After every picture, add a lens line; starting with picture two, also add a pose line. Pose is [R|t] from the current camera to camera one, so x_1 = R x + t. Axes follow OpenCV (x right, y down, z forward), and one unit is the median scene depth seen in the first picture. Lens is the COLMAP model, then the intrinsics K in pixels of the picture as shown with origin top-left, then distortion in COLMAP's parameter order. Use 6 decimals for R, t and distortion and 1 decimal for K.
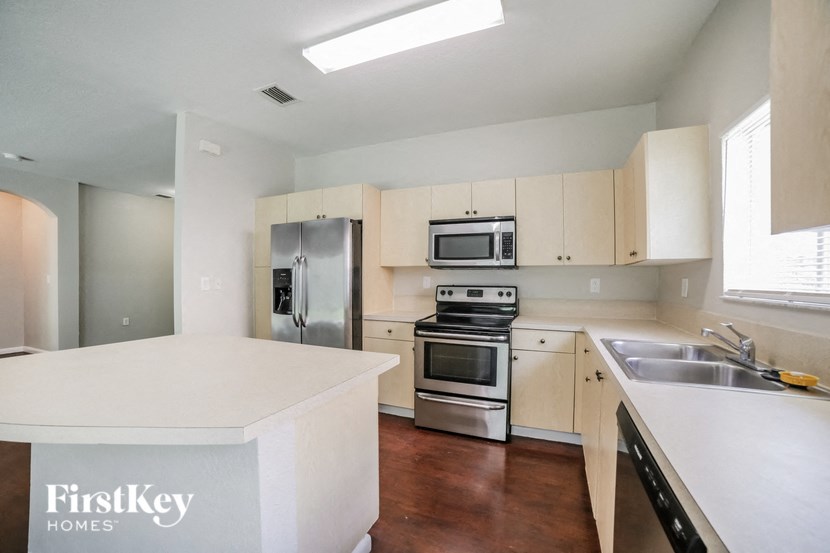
lens RADIAL K [[340.9, 0, 418.3], [0, 340.9, 278.2], [0, 0, 1]] dist [-0.064244, 0.023680]
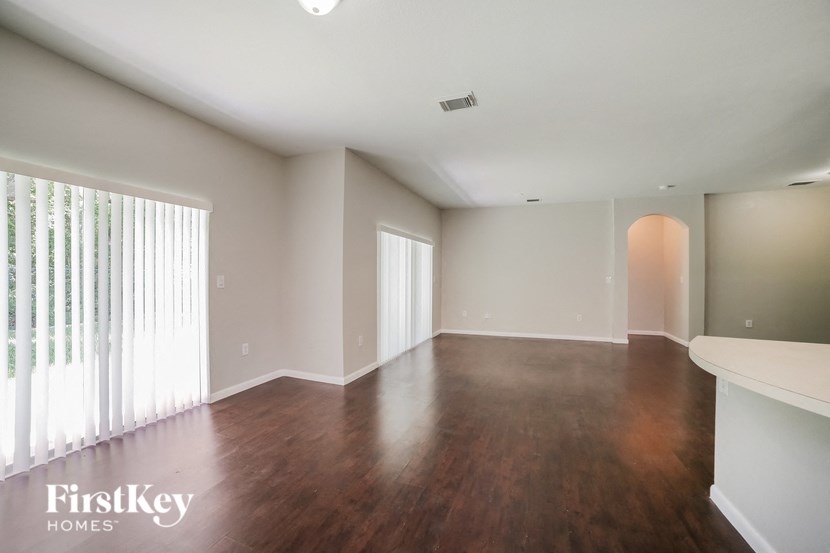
lens RADIAL K [[340.9, 0, 418.3], [0, 340.9, 278.2], [0, 0, 1]] dist [-0.064244, 0.023680]
pose [[0.049381, -0.000720, -0.998780, 0.065799], [-0.009512, 0.999954, -0.001191, 0.015937], [0.998735, 0.009559, 0.049372, -0.061783]]
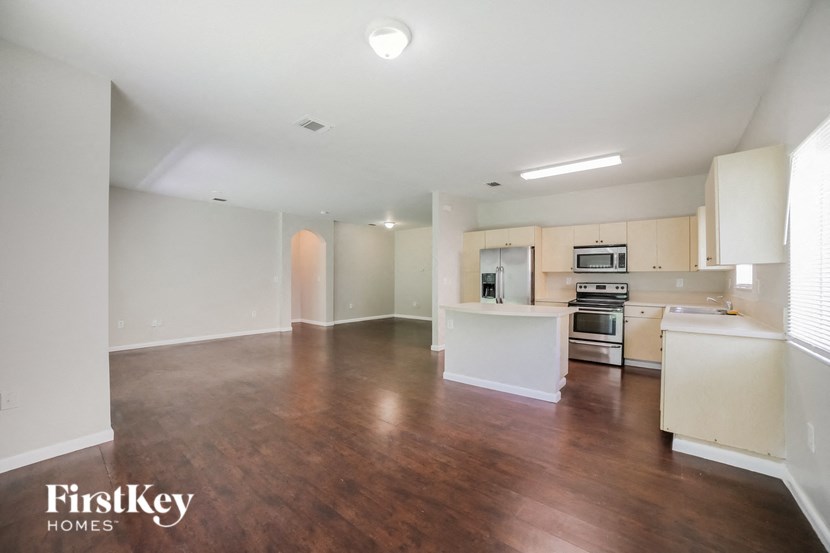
lens RADIAL K [[340.9, 0, 418.3], [0, 340.9, 278.2], [0, 0, 1]] dist [-0.064244, 0.023680]
pose [[0.962663, 0.002146, -0.270694, -0.283174], [-0.003237, 0.999988, -0.003587, 0.007385], [0.270683, 0.004329, 0.962659, -0.950089]]
